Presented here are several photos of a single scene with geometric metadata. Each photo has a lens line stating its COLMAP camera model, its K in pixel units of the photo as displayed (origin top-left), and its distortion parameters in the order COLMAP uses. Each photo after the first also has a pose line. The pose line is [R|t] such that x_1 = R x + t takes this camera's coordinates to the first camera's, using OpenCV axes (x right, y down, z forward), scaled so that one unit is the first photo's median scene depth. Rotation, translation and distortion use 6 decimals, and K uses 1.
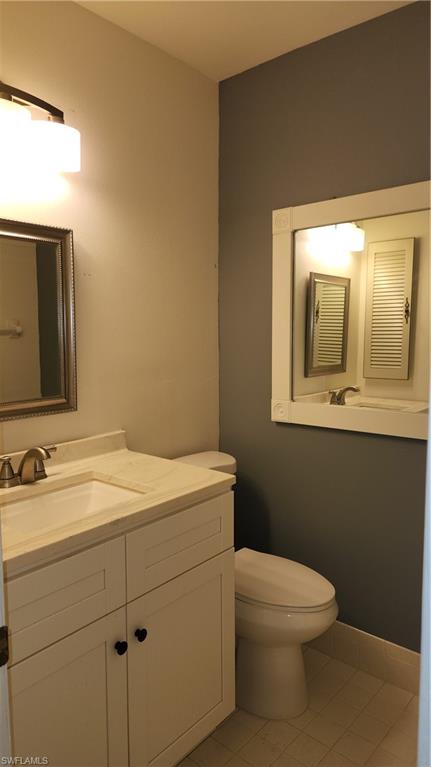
lens RADIAL K [[512.9, 0, 212.6], [0, 512.9, 385.0], [0, 0, 1]] dist [0.076751, -0.068995]
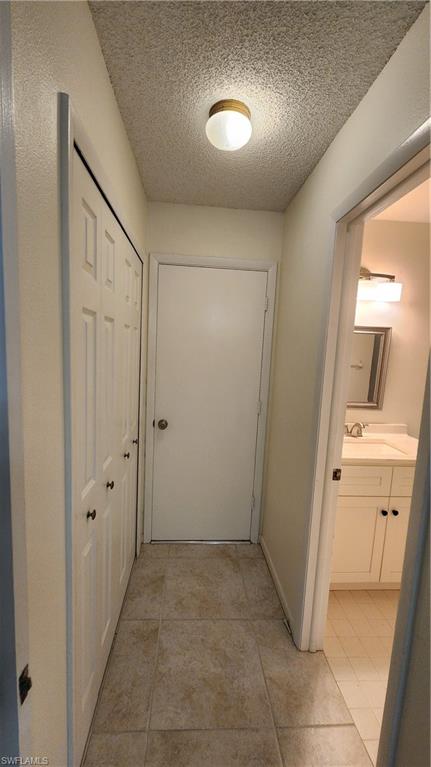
lens RADIAL K [[312.2, 0, 210.8], [0, 312.2, 386.5], [0, 0, 1]] dist [0.003868, -0.002855]
pose [[0.690170, 0.118669, -0.713851, 0.173450], [-0.126097, 0.991092, 0.042843, -0.016228], [0.712577, 0.060446, 0.698986, -0.448018]]
